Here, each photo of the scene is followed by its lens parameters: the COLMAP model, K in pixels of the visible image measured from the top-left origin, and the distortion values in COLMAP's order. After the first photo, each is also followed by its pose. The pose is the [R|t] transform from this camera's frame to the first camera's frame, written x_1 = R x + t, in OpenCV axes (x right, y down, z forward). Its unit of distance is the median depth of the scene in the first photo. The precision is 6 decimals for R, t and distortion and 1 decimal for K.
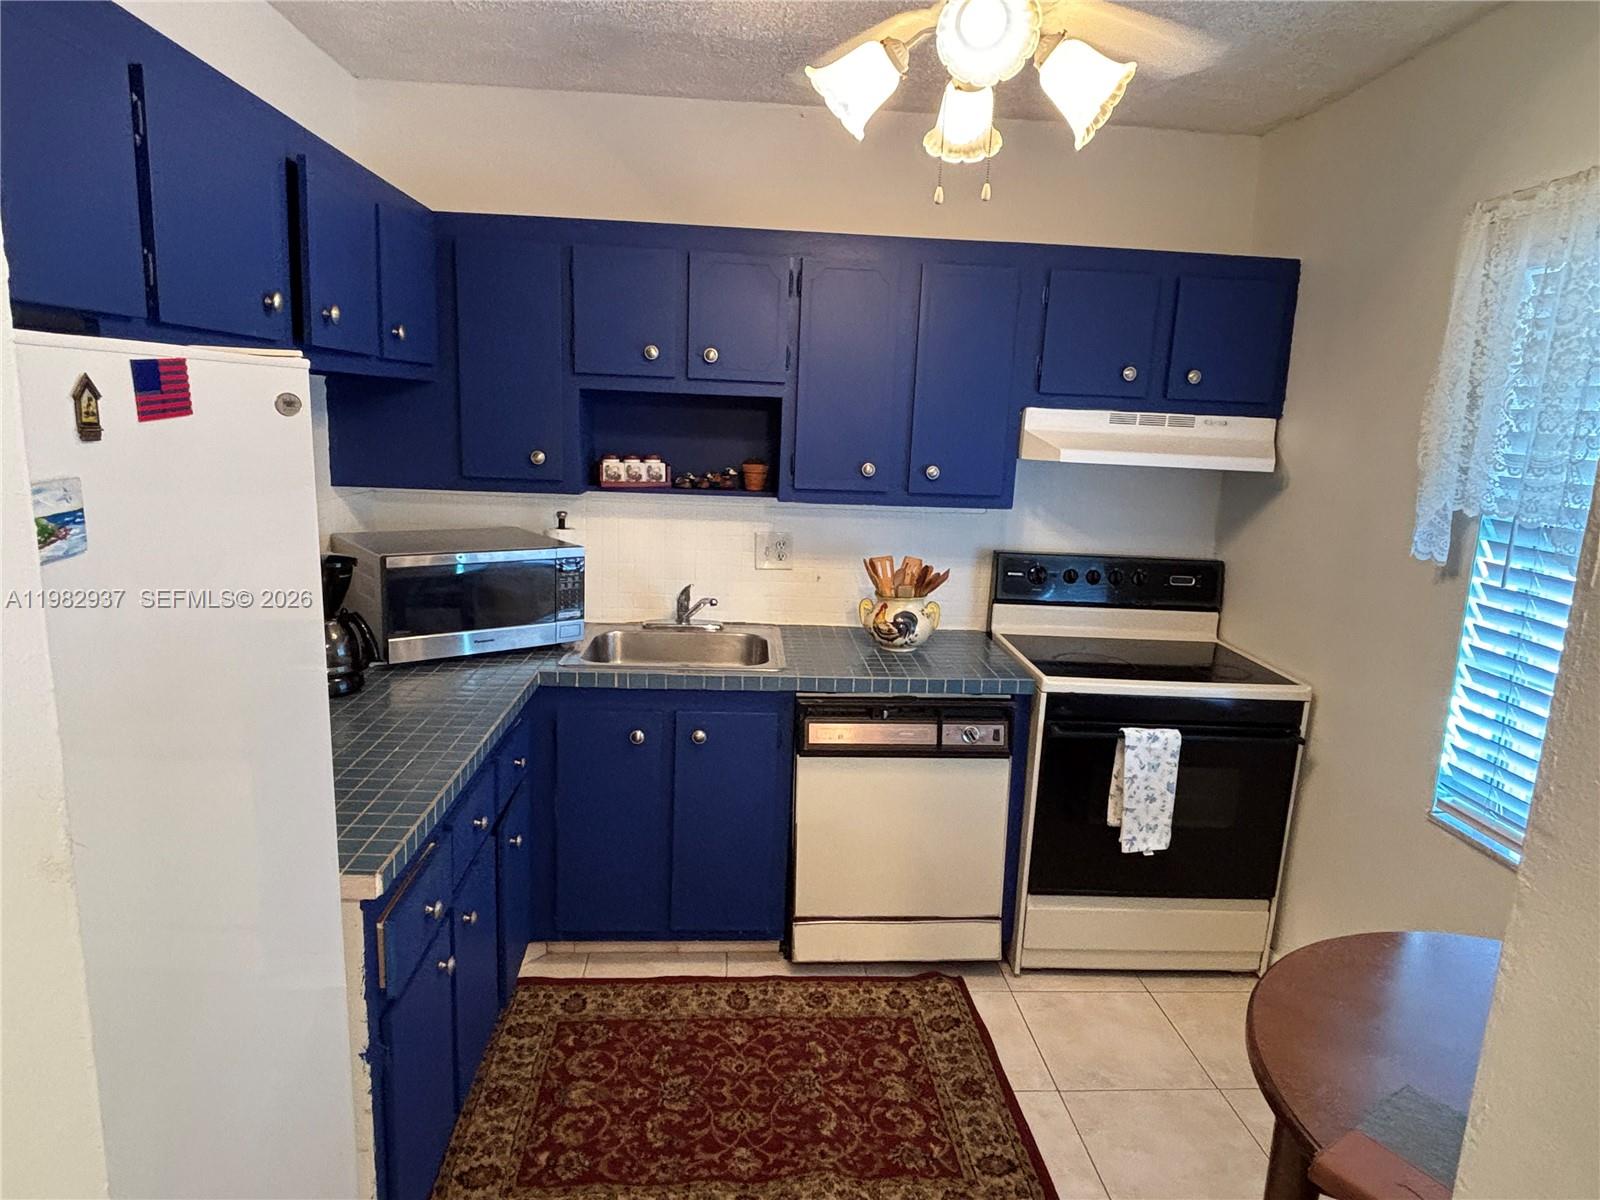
lens RADIAL K [[963.6, 0, 791.7], [0, 963.6, 601.7], [0, 0, 1]] dist [0.010189, 0.001074]
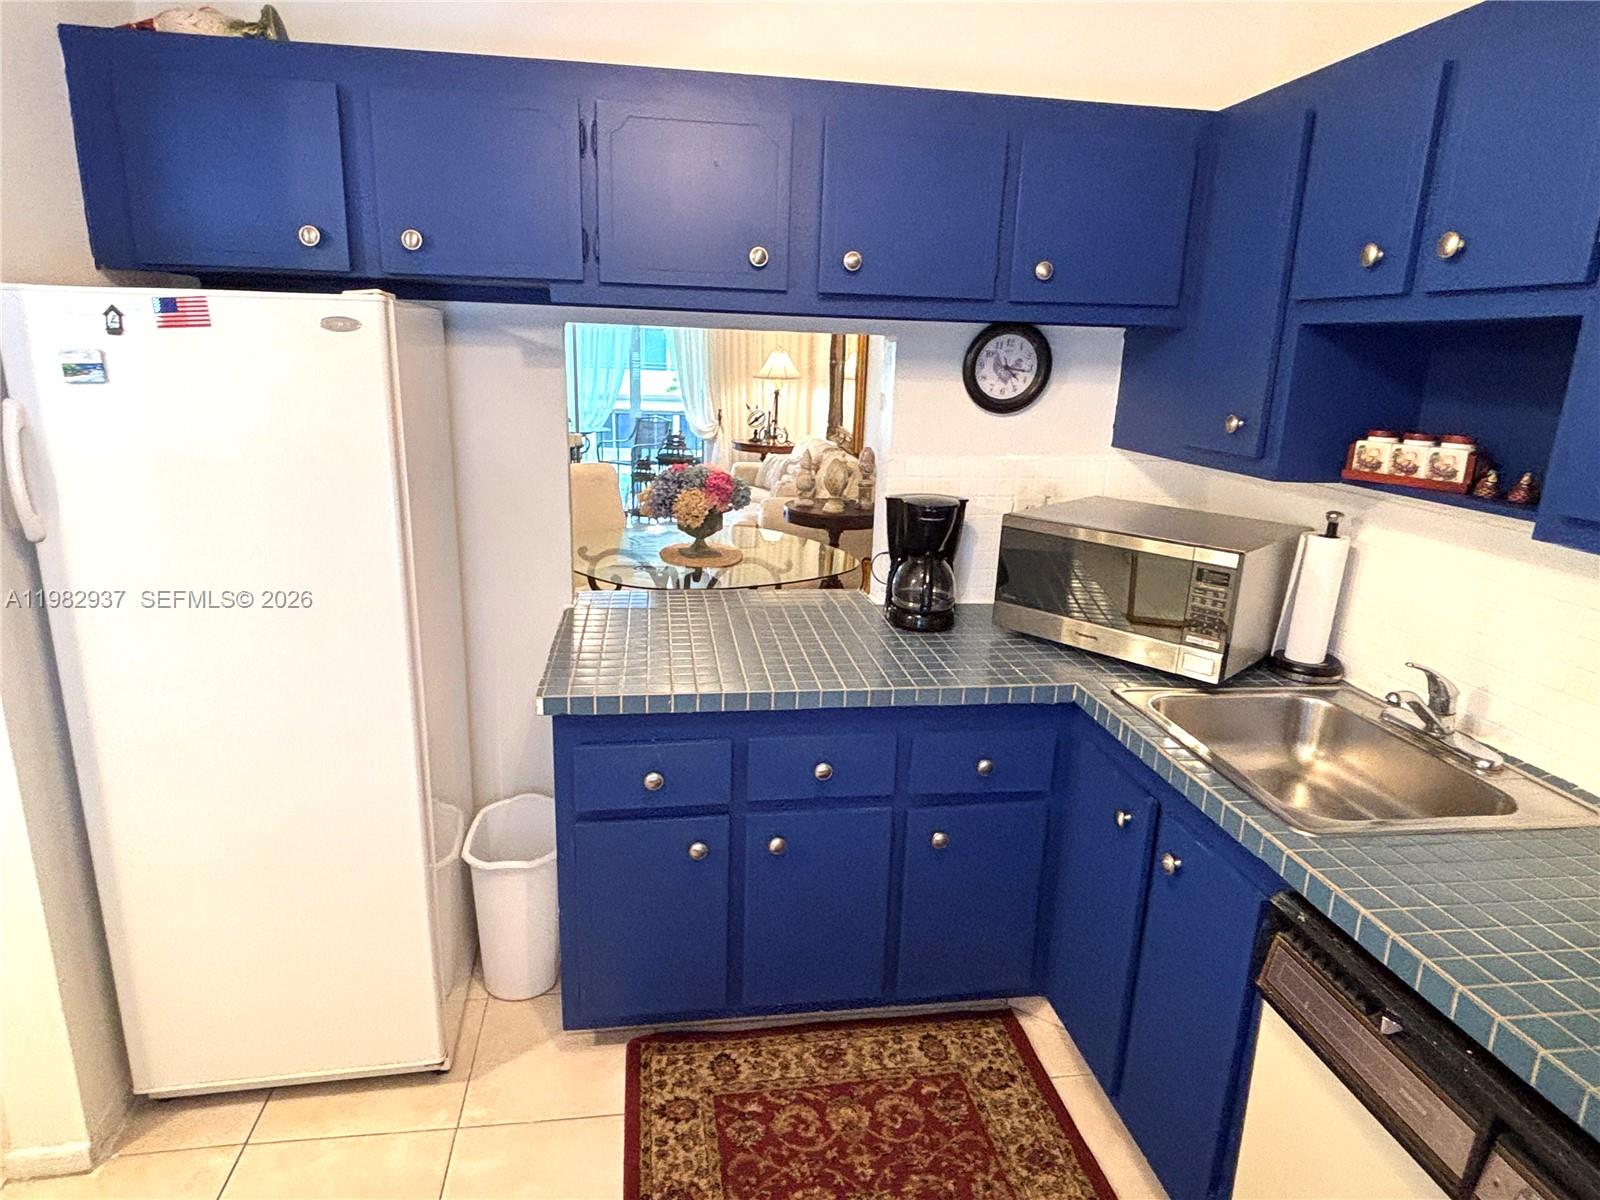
lens RADIAL K [[963.6, 0, 794.3], [0, 963.6, 606.4], [0, 0, 1]] dist [0.010189, 0.001074]
pose [[0.089041, 0.226868, -0.969847, 0.497497], [-0.216922, 0.954758, 0.203423, -0.105941], [0.972120, 0.192268, 0.134226, 0.682609]]
